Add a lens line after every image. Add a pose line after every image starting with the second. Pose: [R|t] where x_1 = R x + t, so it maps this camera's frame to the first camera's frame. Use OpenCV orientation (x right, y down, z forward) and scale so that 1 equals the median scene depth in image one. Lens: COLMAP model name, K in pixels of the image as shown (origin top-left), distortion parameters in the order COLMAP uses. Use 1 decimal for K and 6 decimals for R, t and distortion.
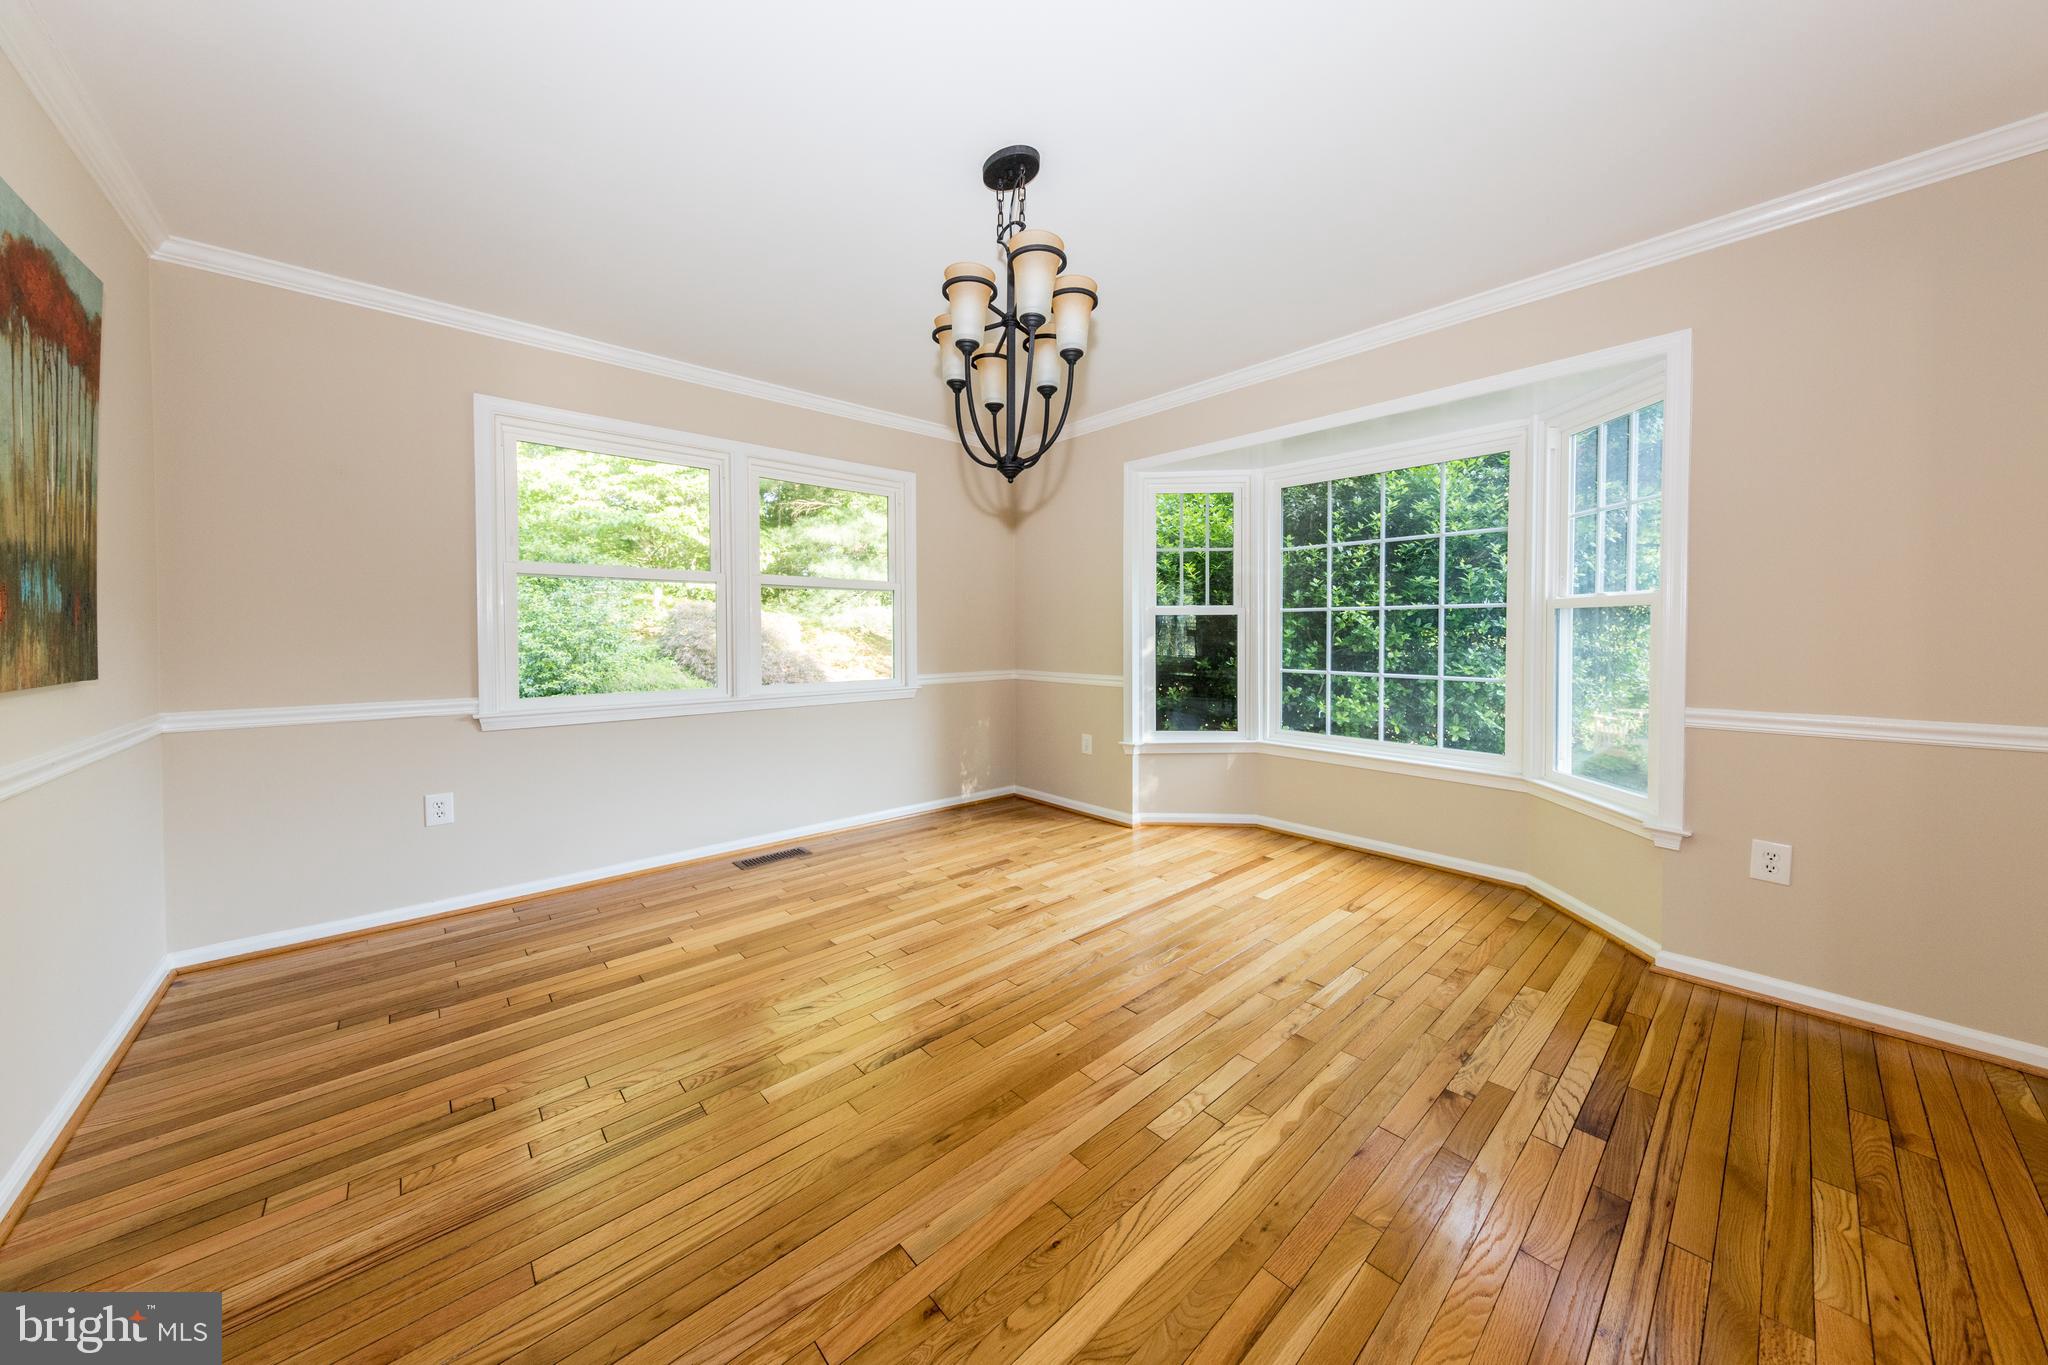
lens RADIAL K [[667.6, 0, 1002.2], [0, 667.6, 643.0], [0, 0, 1]] dist [0.000283, 0.000025]
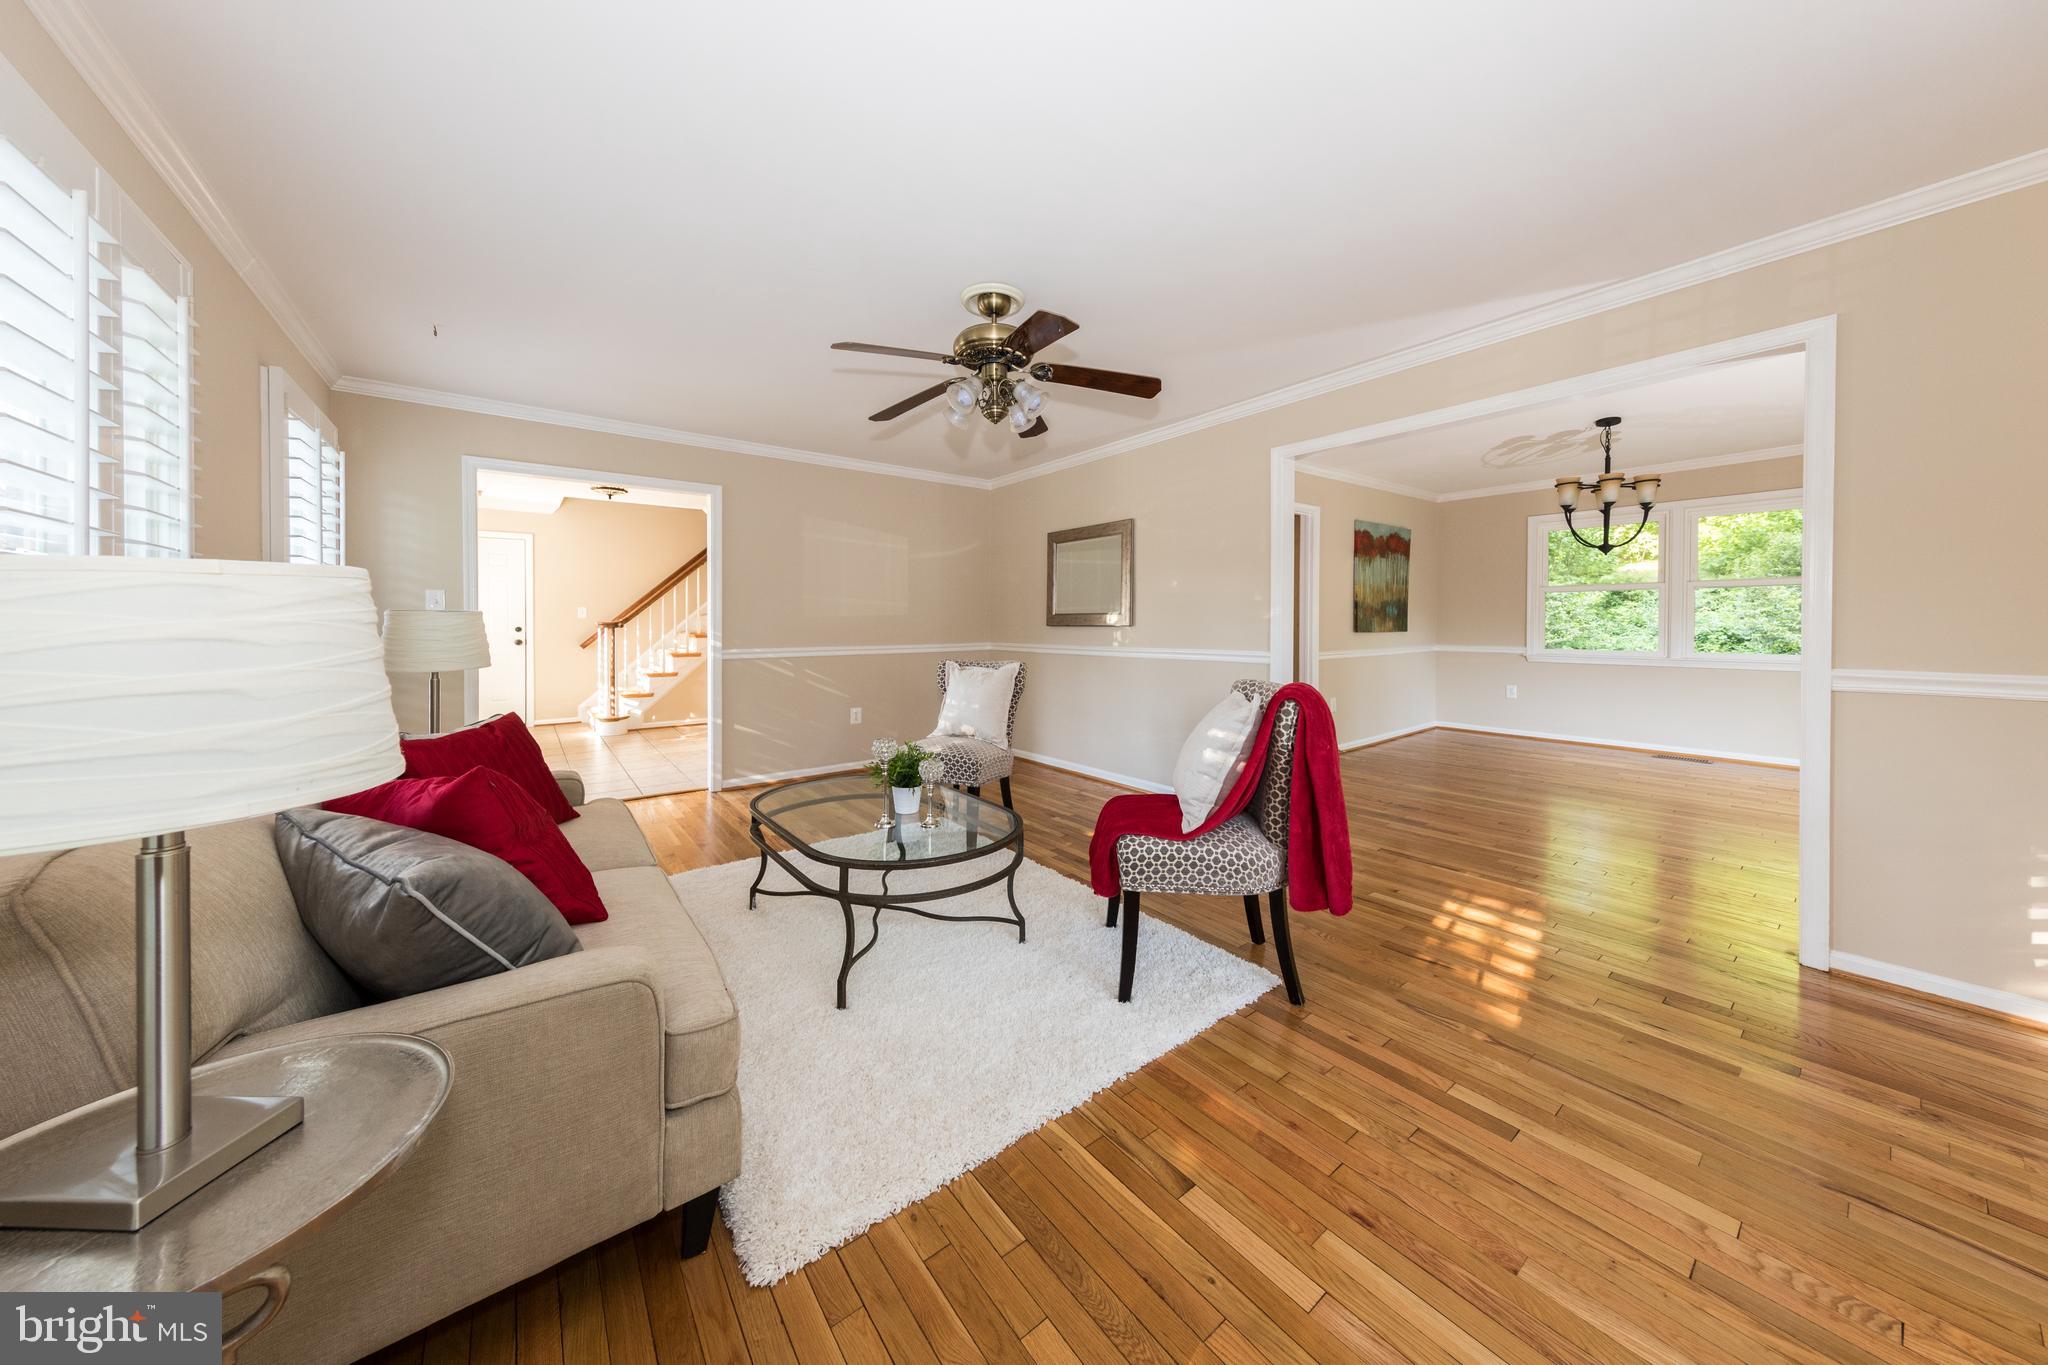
lens RADIAL K [[676.4, 0, 1026.8], [0, 676.4, 627.6], [0, 0, 1]] dist [0.000327, 0.000001]
pose [[-0.075210, 0.008429, -0.997132, 1.621314], [-0.016426, 0.999818, 0.009691, 0.016724], [0.997032, 0.017108, -0.075058, -0.543798]]
